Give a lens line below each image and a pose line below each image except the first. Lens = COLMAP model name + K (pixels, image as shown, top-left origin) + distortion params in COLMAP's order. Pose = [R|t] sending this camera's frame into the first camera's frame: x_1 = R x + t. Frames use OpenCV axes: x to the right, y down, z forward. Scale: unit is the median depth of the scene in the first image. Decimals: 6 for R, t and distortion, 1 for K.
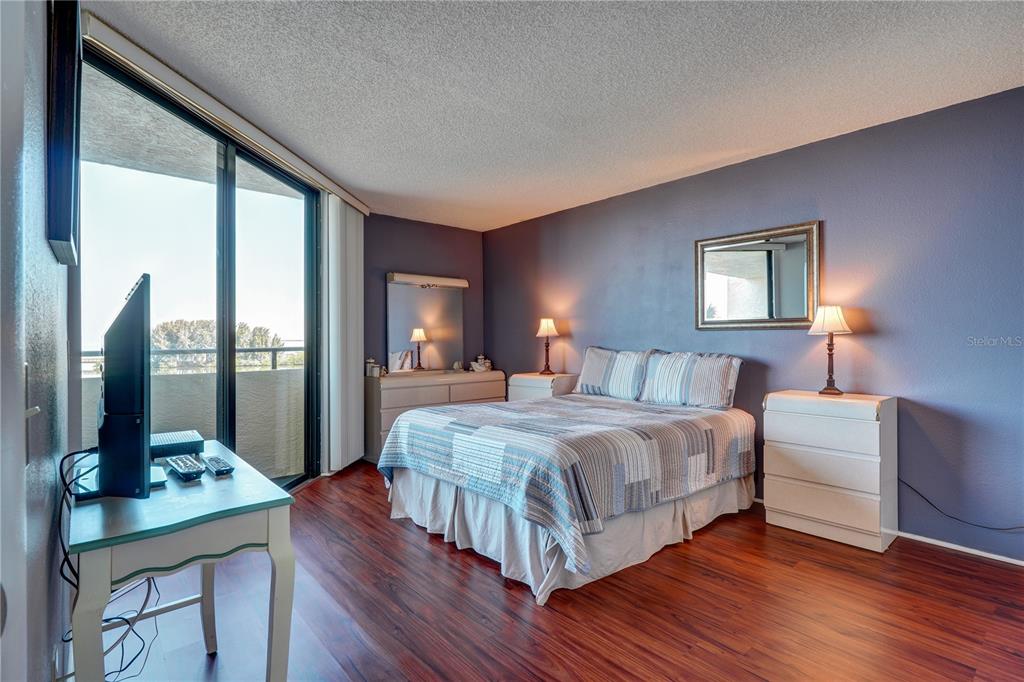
lens RADIAL K [[500.0, 0, 510.4], [0, 500.0, 339.5], [0, 0, 1]] dist [-0.000213, 0.000805]
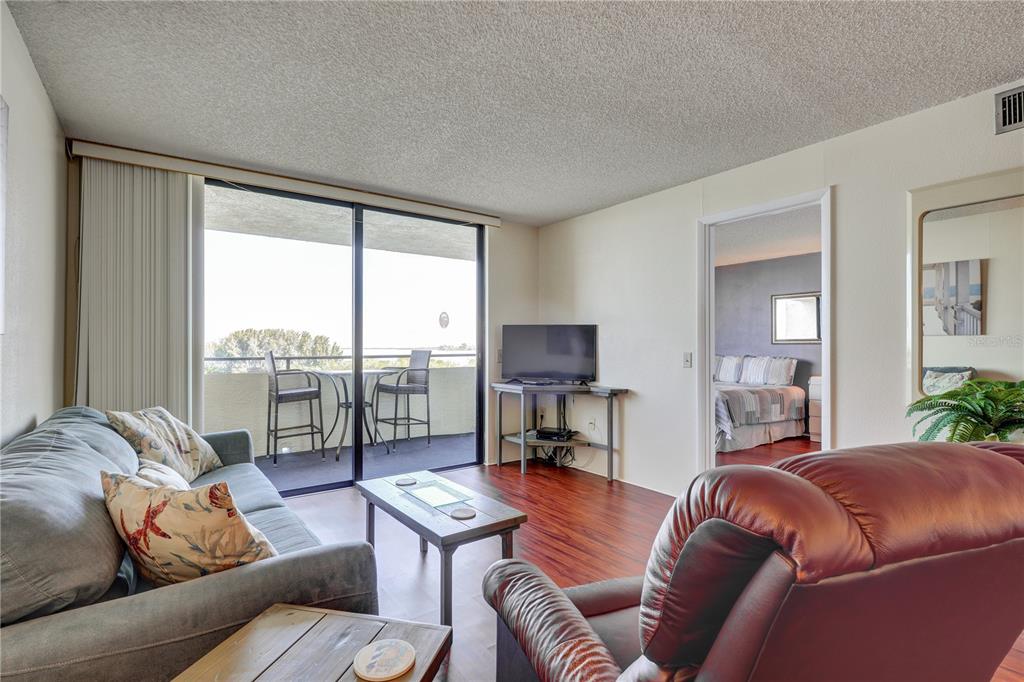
lens RADIAL K [[500.0, 0, 511.8], [0, 500.0, 339.9], [0, 0, 1]] dist [-0.000213, 0.000805]
pose [[0.996223, 0.002881, -0.086780, -0.467239], [-0.004343, 0.999852, -0.016655, -0.000691], [0.086719, 0.016969, 0.996088, -1.016002]]
